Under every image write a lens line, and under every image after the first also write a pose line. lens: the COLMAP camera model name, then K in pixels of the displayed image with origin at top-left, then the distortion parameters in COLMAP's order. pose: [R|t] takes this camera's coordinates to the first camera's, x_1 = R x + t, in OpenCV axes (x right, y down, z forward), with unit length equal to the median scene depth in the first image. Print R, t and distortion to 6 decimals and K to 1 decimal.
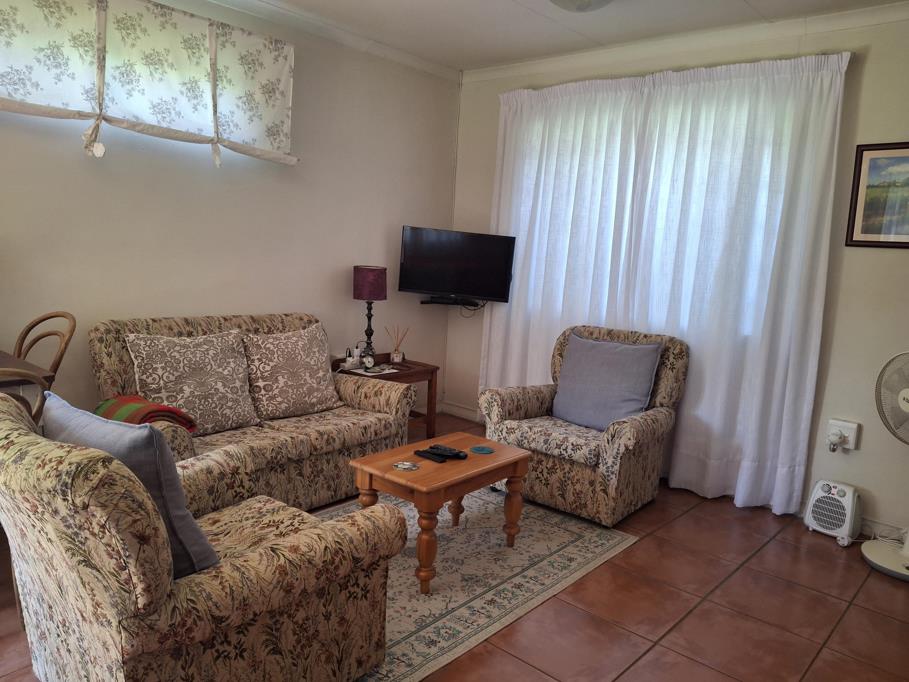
lens RADIAL K [[677.2, 0, 454.5], [0, 677.2, 341.0], [0, 0, 1]] dist [0.000063, -0.004573]
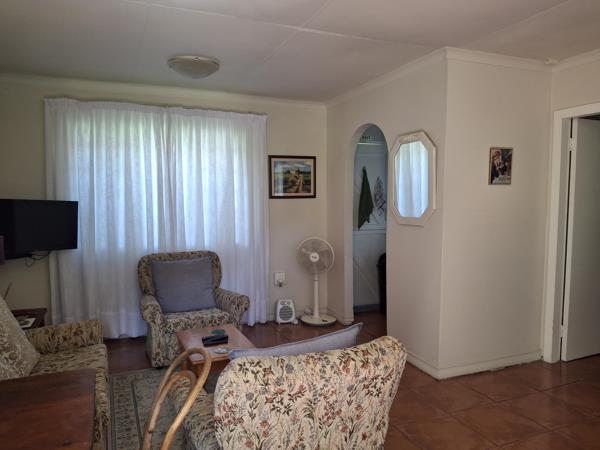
lens RADIAL K [[447.0, 0, 300.0], [0, 447.0, 225.0], [0, 0, 1]] dist [0.000063, -0.004573]
pose [[0.419383, -0.116557, 0.900295, -0.673390], [0.145551, 0.987527, 0.060049, -0.113981], [-0.896065, 0.105856, 0.431117, 0.234550]]
